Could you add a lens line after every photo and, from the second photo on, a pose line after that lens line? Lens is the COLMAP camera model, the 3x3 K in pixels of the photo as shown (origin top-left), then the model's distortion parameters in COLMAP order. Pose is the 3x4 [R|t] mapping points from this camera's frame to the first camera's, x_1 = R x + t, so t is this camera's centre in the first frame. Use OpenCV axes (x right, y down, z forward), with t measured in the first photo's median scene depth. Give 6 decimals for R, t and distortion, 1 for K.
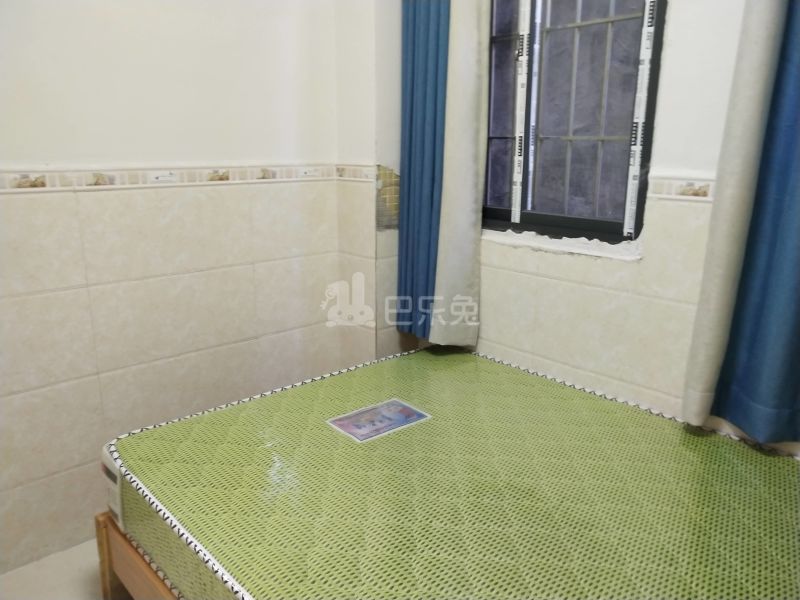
lens RADIAL K [[624.1, 0, 400.0], [0, 624.1, 300.0], [0, 0, 1]] dist [-0.006319, 0.059883]
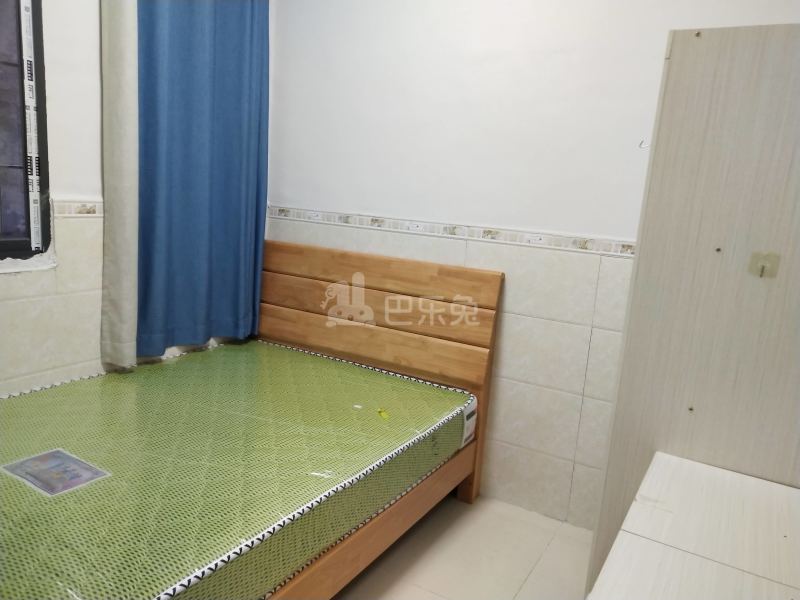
lens RADIAL K [[624.1, 0, 400.0], [0, 624.1, 300.0], [0, 0, 1]] dist [-0.006319, 0.059883]
pose [[-0.291047, -0.197676, 0.936064, -1.024113], [0.169304, 0.952337, 0.253753, -0.206770], [-0.941609, 0.232333, -0.243708, 0.686618]]
